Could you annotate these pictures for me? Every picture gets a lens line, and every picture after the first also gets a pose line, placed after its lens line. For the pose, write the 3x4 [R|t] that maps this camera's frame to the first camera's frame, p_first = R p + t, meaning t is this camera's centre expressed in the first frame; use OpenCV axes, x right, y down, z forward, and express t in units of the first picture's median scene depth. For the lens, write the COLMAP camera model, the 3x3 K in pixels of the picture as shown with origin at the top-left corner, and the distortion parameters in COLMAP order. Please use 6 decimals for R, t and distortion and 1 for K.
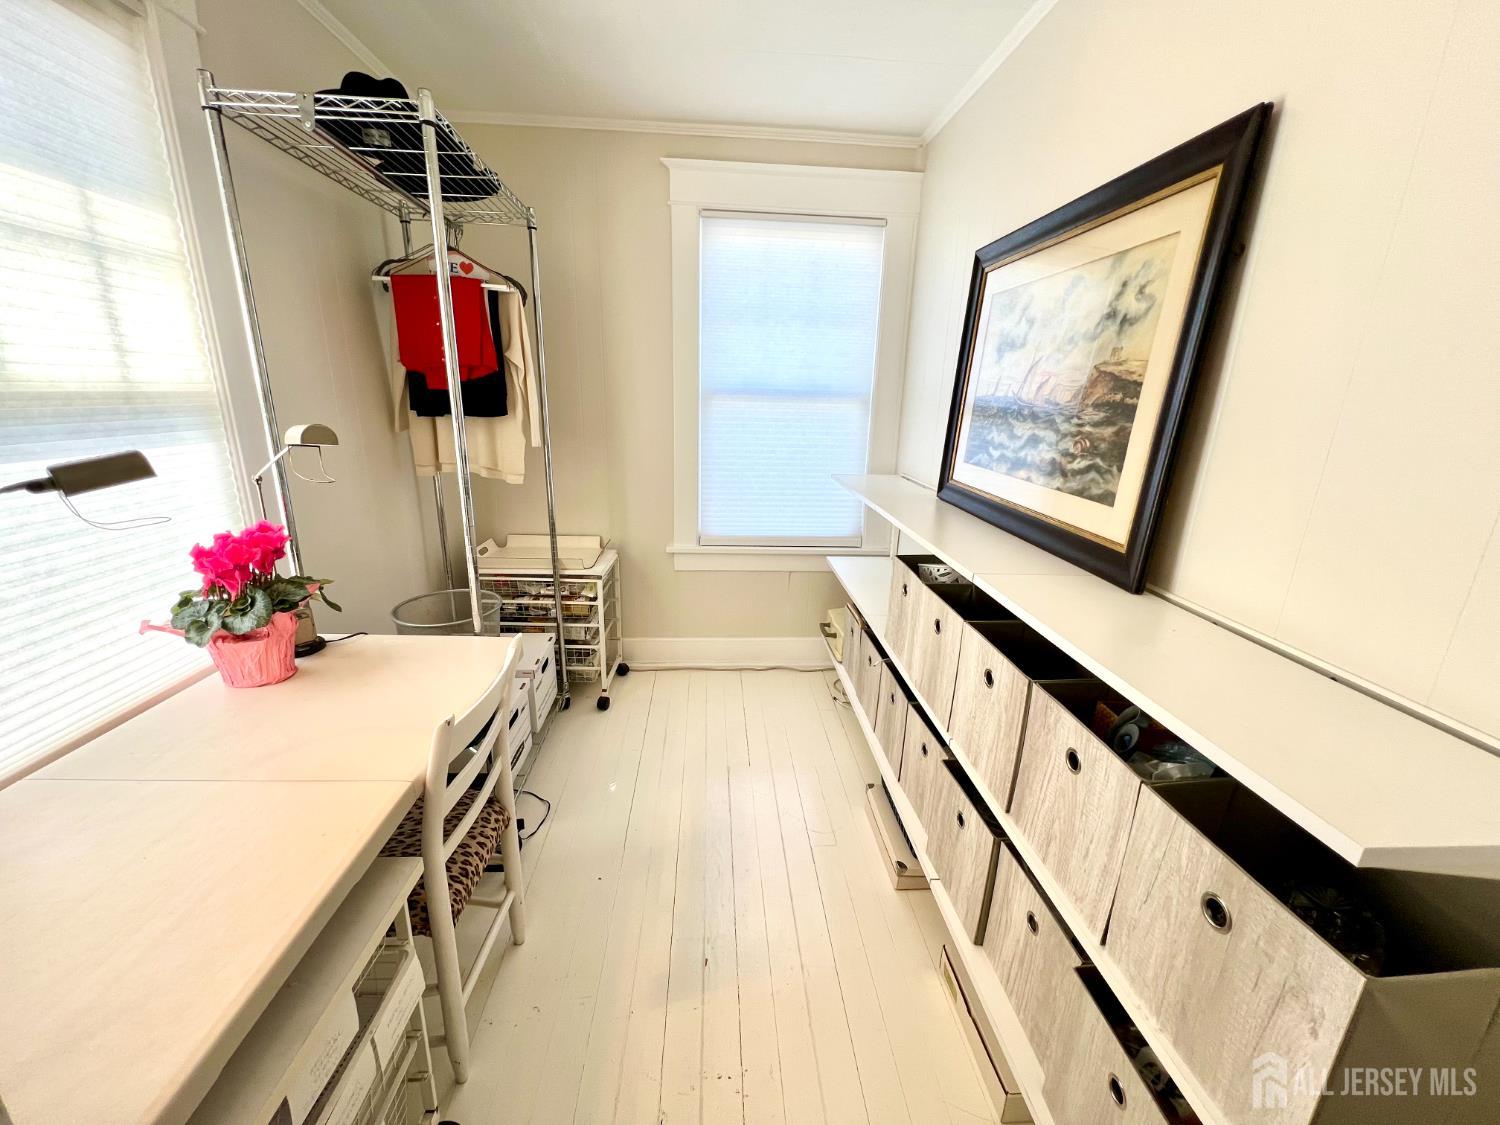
lens RADIAL K [[603.8, 0, 748.3], [0, 603.8, 560.7], [0, 0, 1]] dist [-0.002028, 0.000491]
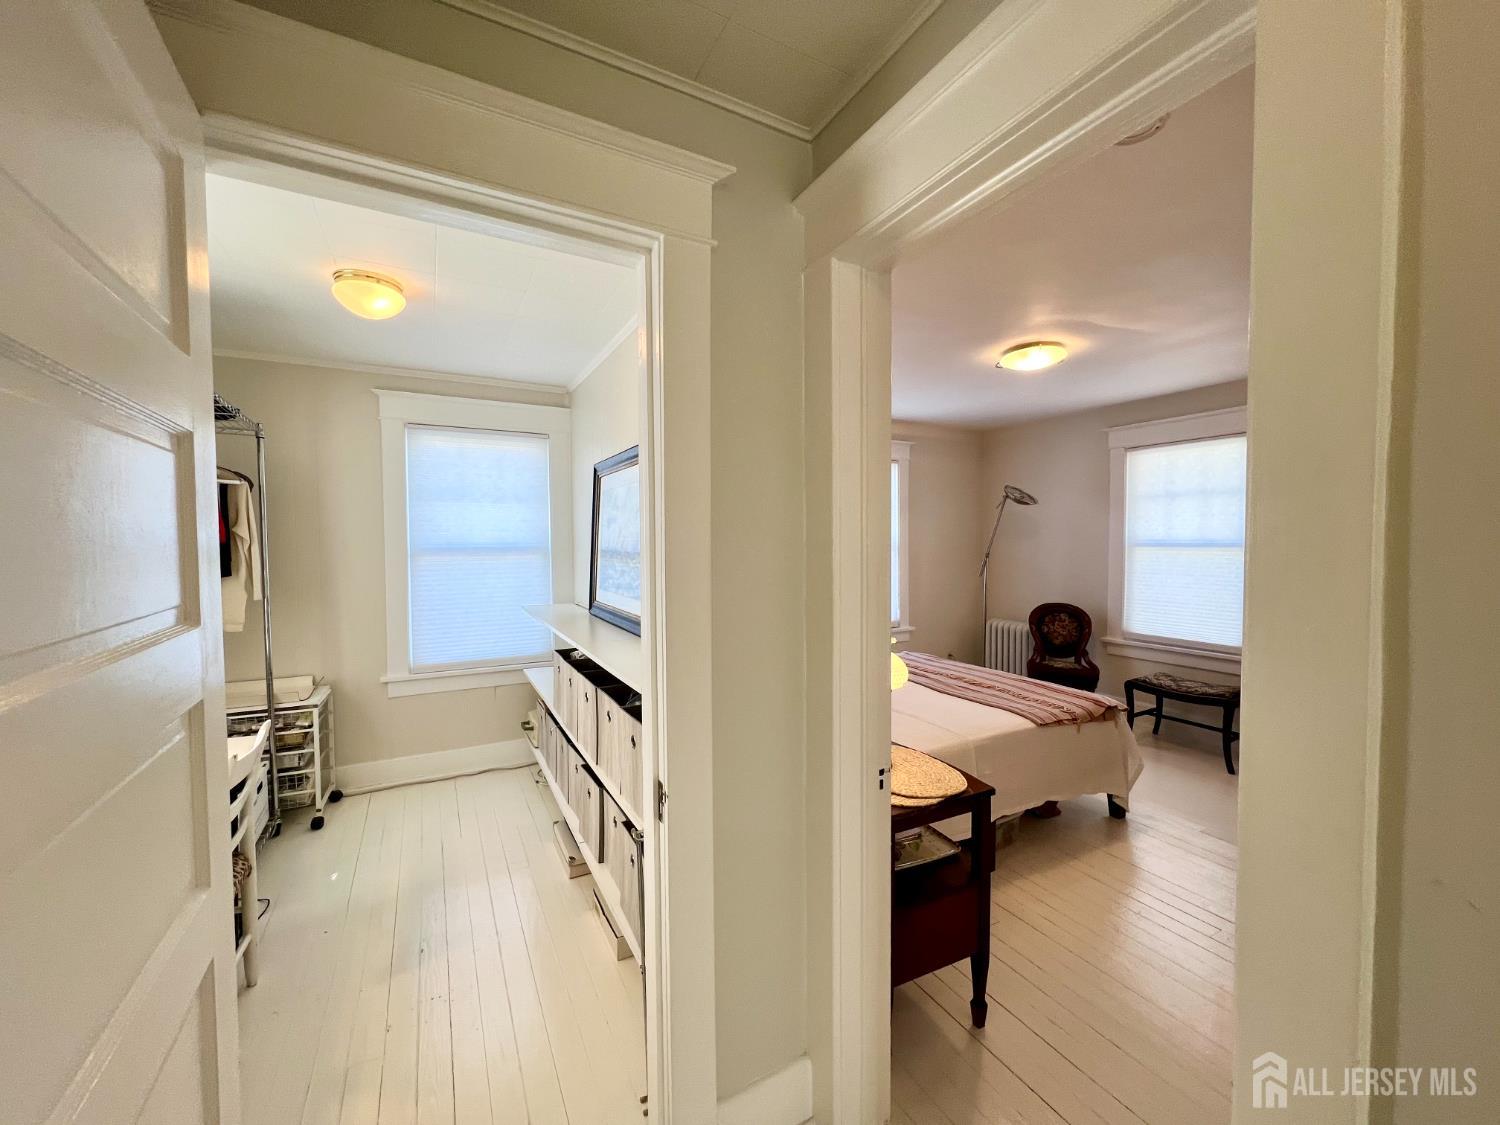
lens RADIAL K [[603.8, 0, 746.8], [0, 603.8, 560.5], [0, 0, 1]] dist [-0.002028, 0.000491]
pose [[0.909588, -0.044059, 0.413169, 0.044614], [0.140330, 0.968511, -0.205656, 0.109400], [-0.391098, 0.245042, 0.887128, -0.435385]]
